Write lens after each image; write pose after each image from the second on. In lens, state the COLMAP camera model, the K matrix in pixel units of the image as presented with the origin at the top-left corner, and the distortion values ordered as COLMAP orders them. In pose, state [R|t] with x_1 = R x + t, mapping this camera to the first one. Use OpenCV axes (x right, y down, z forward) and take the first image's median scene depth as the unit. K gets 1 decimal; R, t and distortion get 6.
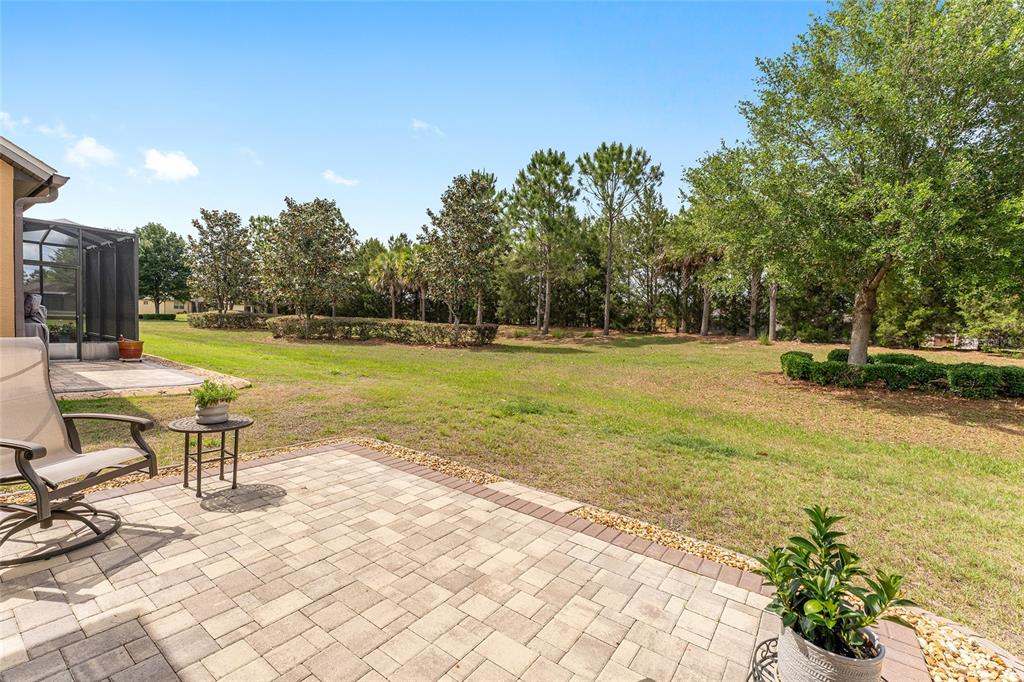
lens RADIAL K [[438.2, 0, 512.0], [0, 438.2, 341.0], [0, 0, 1]] dist [0.001591, -0.000003]
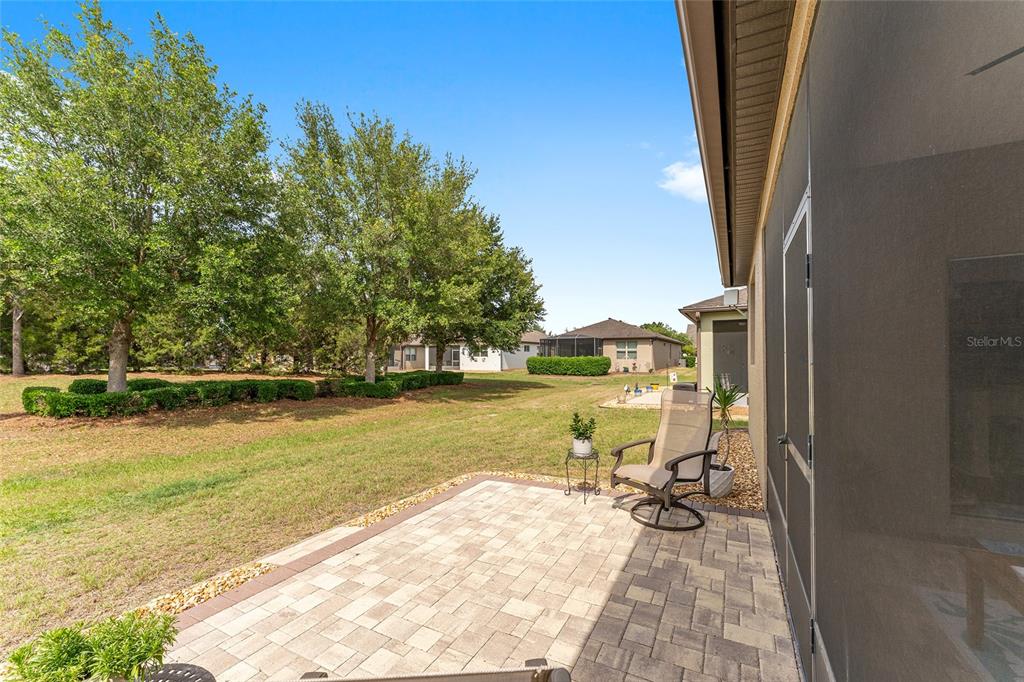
lens RADIAL K [[420.3, 0, 512.0], [0, 420.3, 341.0], [0, 0, 1]] dist [0.002779, 0.000242]
pose [[-0.131223, -0.000367, 0.991353, -0.359325], [0.044193, 0.999004, 0.006220, -0.037835], [-0.990367, 0.044627, -0.131076, 0.239233]]
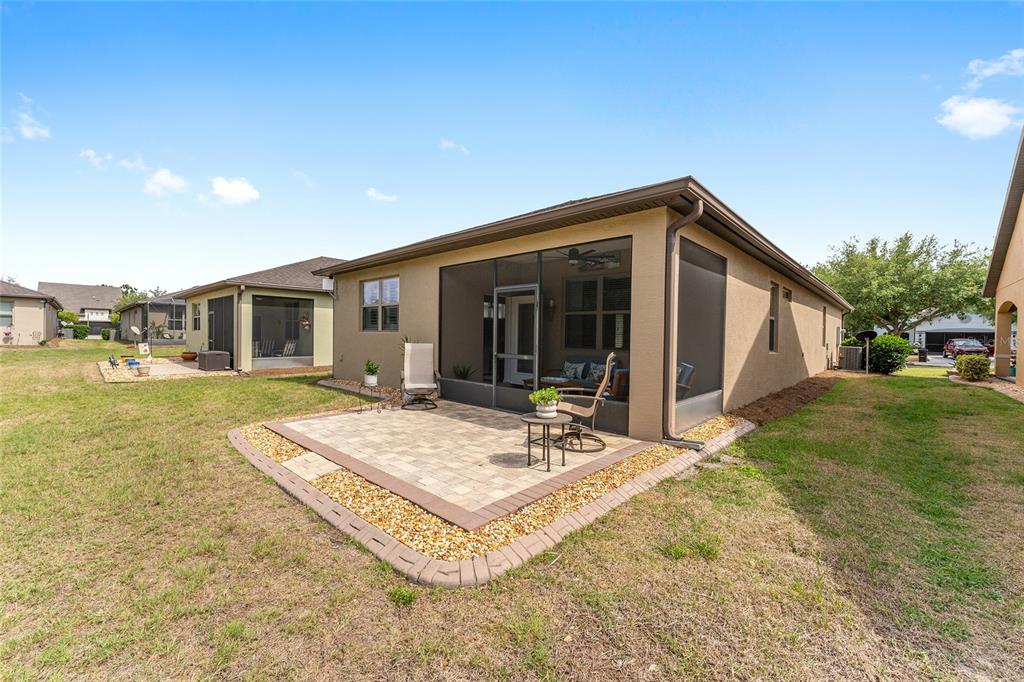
lens RADIAL K [[409.8, 0, 509.0], [0, 409.8, 339.6], [0, 0, 1]] dist [0.003621, 0.000621]
pose [[-0.989604, -0.058315, 0.131463, -0.244304], [-0.050395, 0.996754, 0.062789, -0.043749], [-0.134698, 0.055511, -0.989331, 0.766040]]
